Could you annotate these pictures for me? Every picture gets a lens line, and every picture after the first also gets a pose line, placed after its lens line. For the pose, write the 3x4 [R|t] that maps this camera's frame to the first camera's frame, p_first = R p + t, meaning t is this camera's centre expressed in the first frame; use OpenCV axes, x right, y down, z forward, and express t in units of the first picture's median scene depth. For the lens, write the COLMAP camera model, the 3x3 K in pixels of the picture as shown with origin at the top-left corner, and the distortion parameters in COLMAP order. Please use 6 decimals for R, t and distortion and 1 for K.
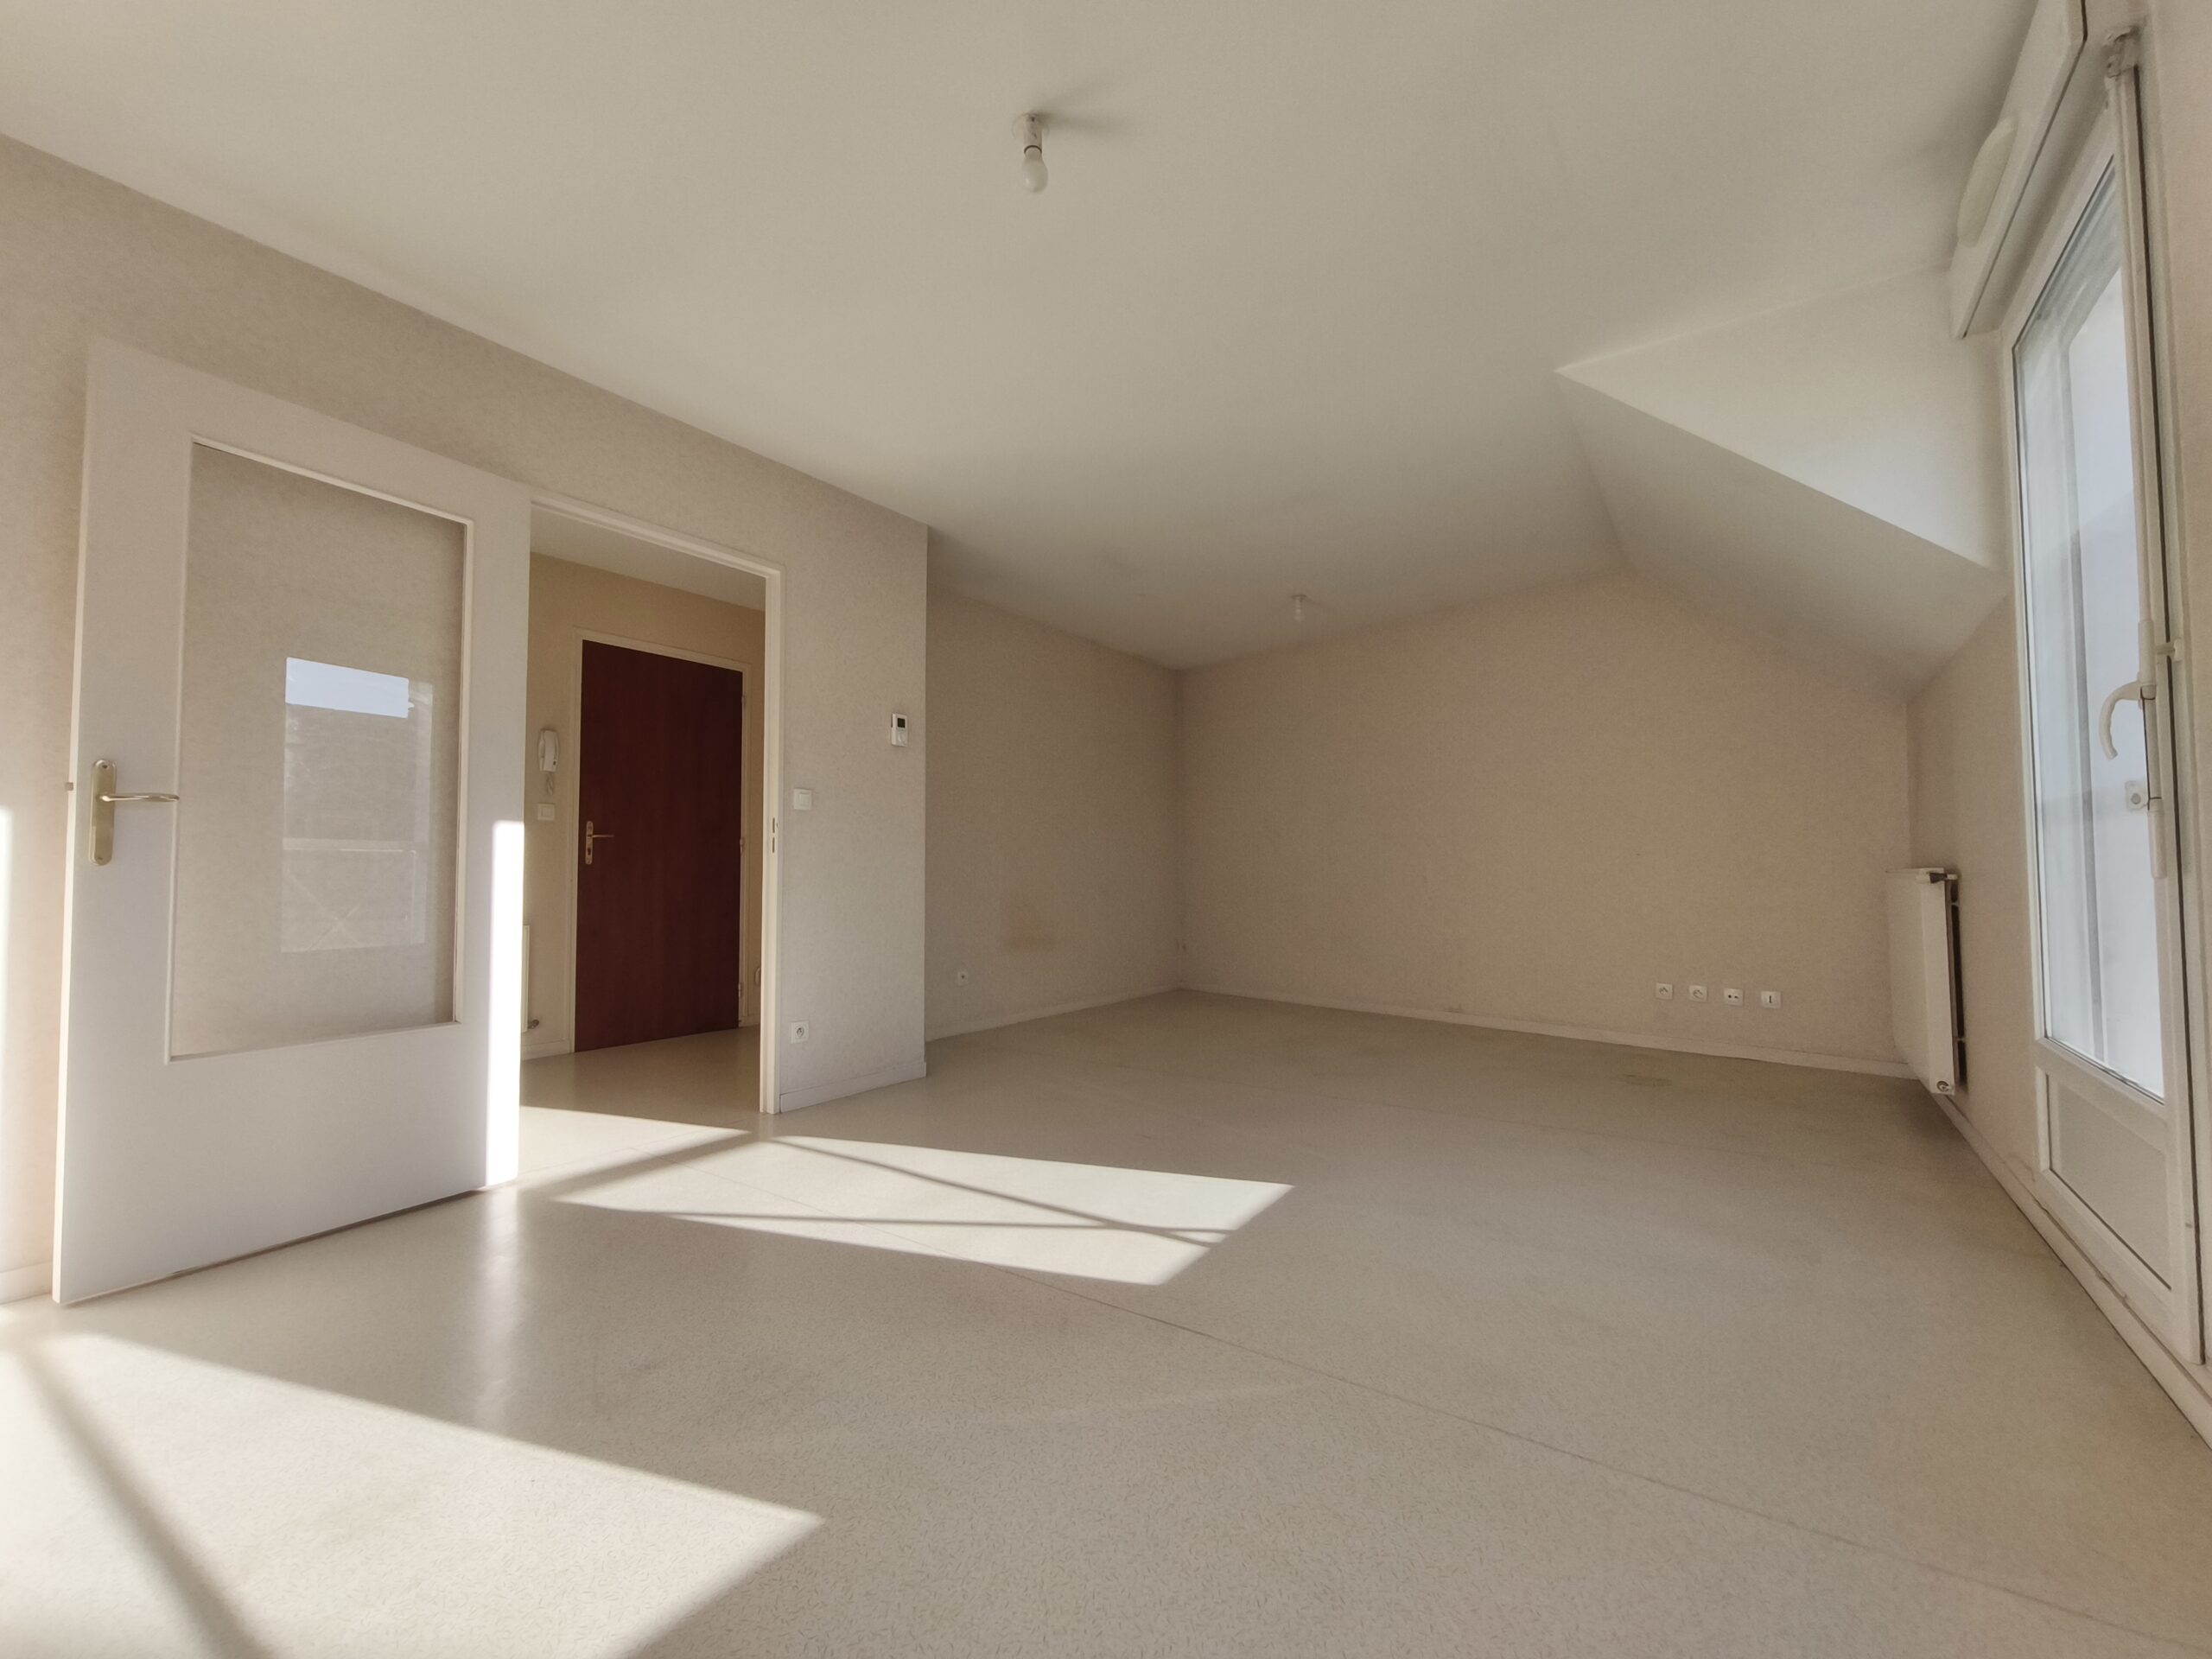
lens RADIAL K [[920.8, 0, 1095.3], [0, 920.8, 836.4], [0, 0, 1]] dist [-0.005672, 0.001010]
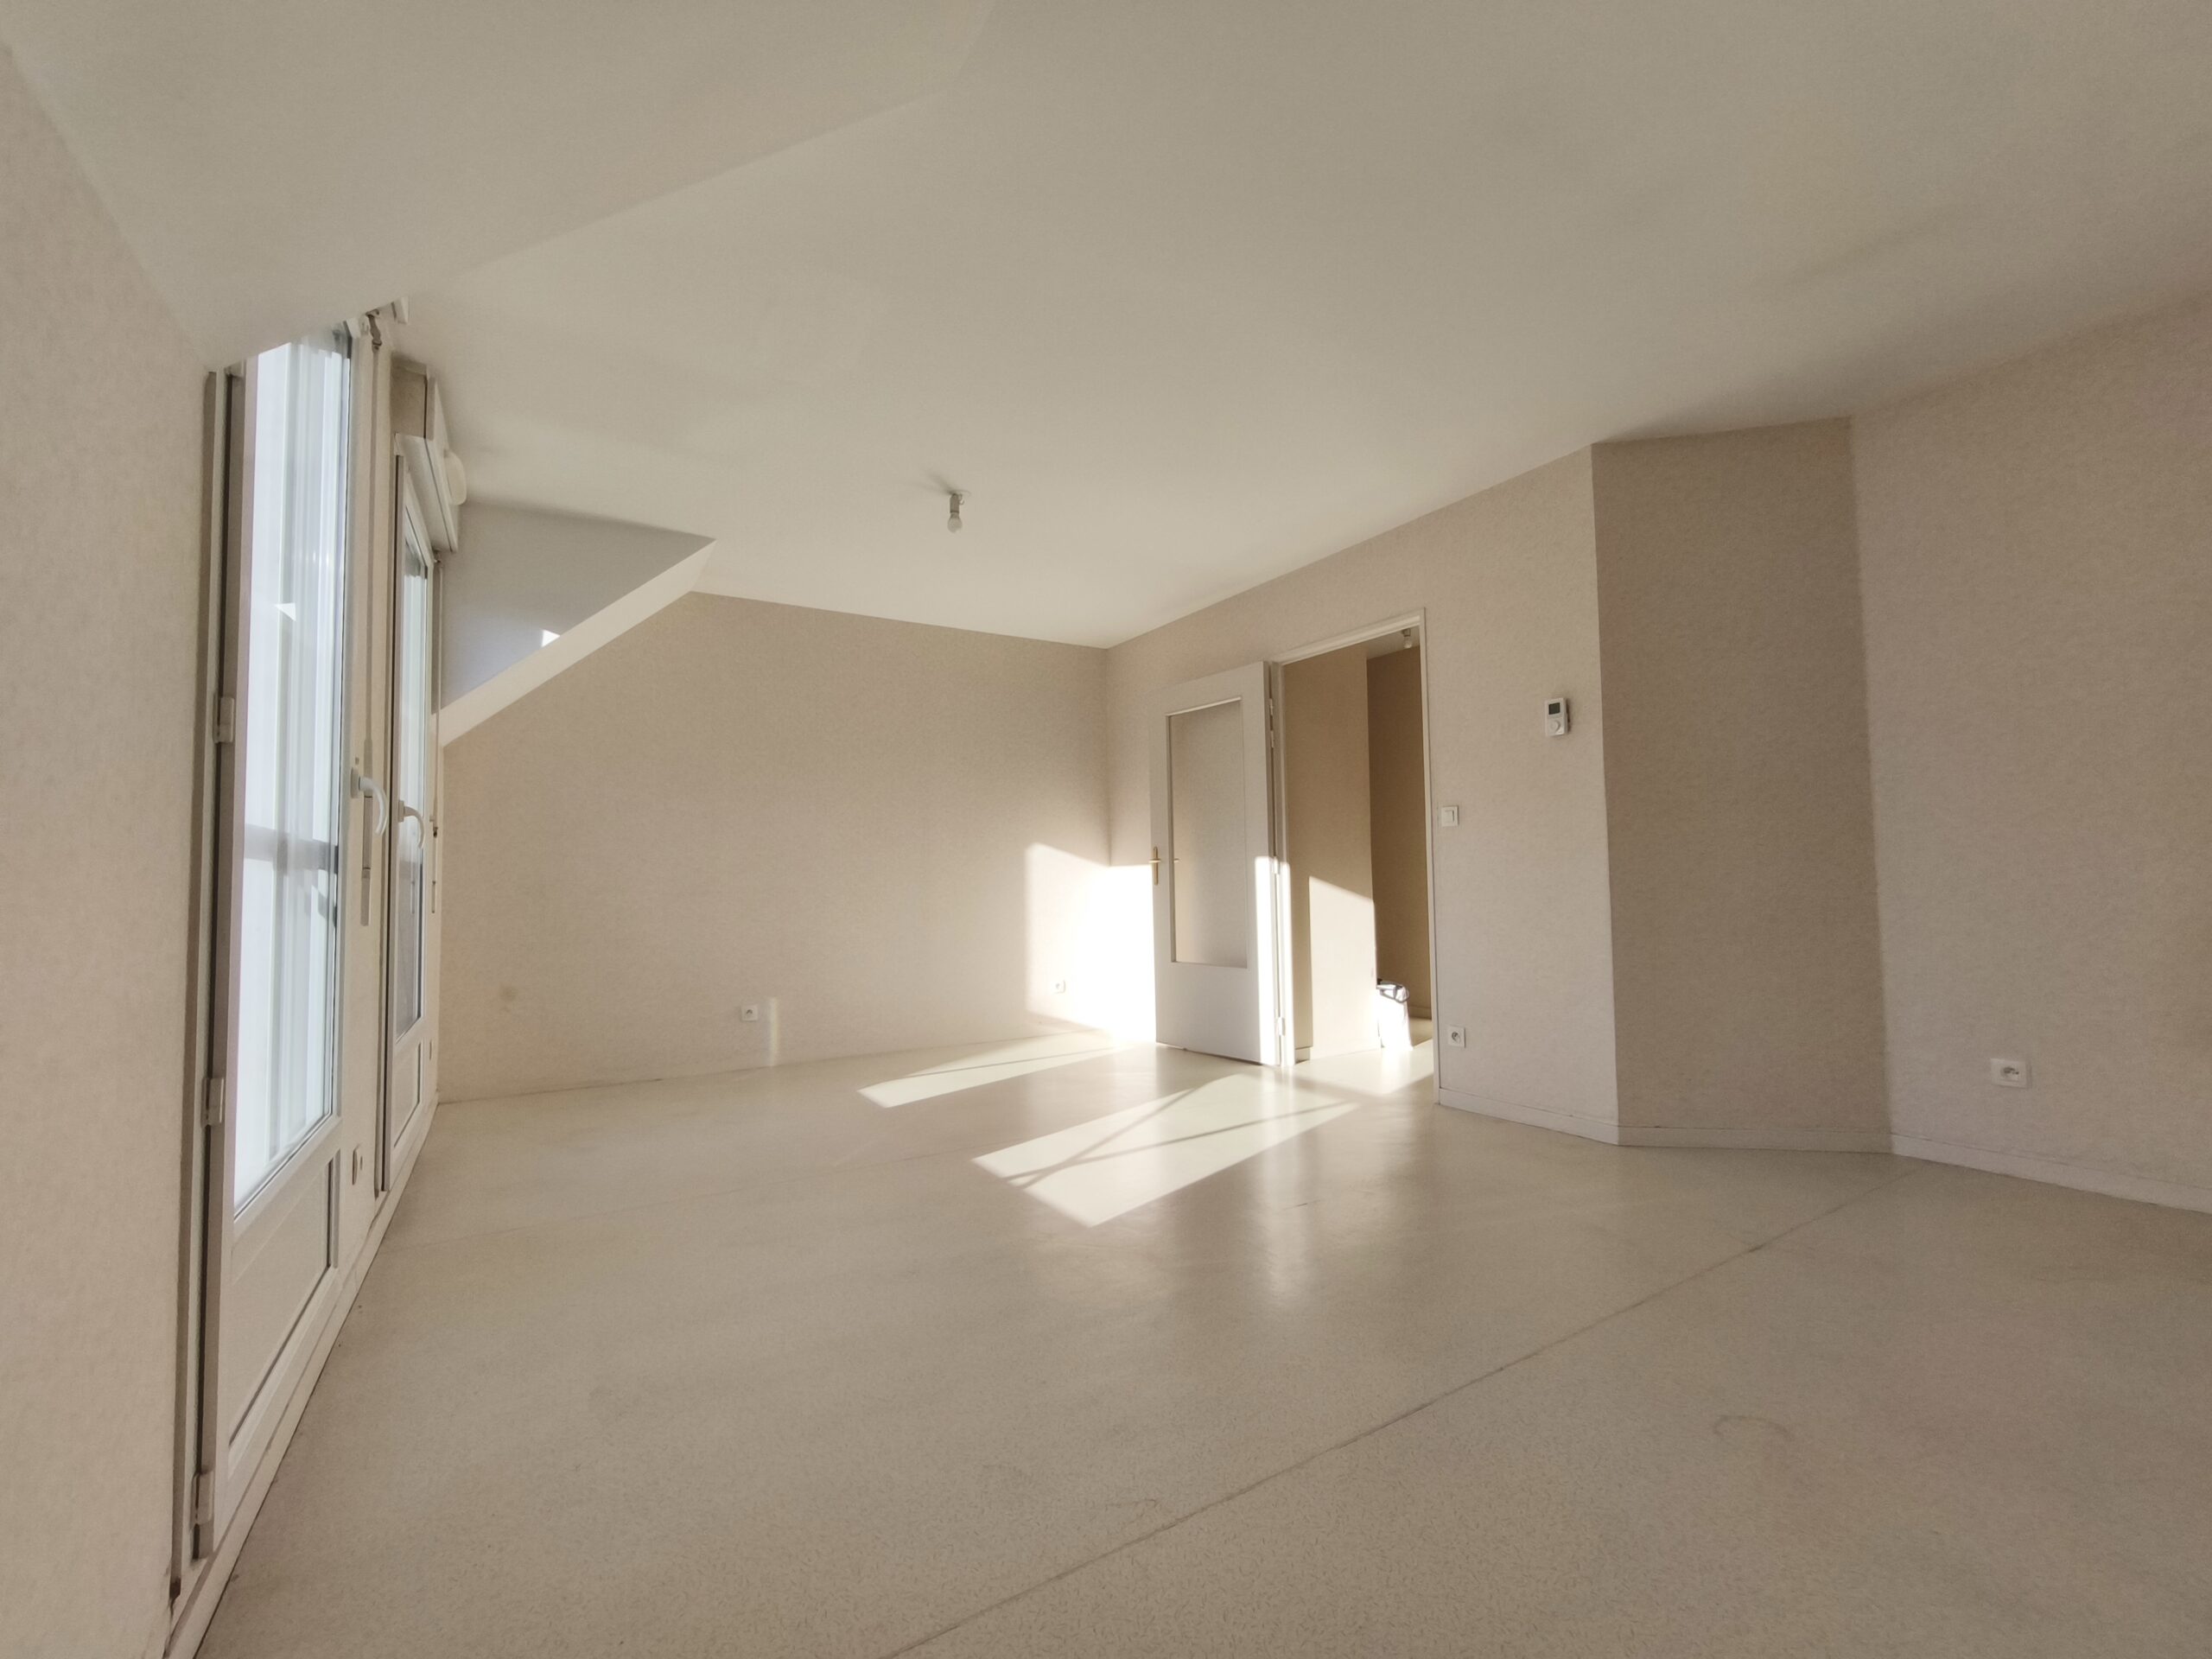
lens RADIAL K [[920.8, 0, 1099.5], [0, 920.8, 840.6], [0, 0, 1]] dist [-0.005672, 0.001010]
pose [[-0.393996, -0.032360, -0.918542, 0.817733], [0.052286, 0.996973, -0.057550, 0.027108], [0.917624, -0.070701, -0.391111, 1.050163]]
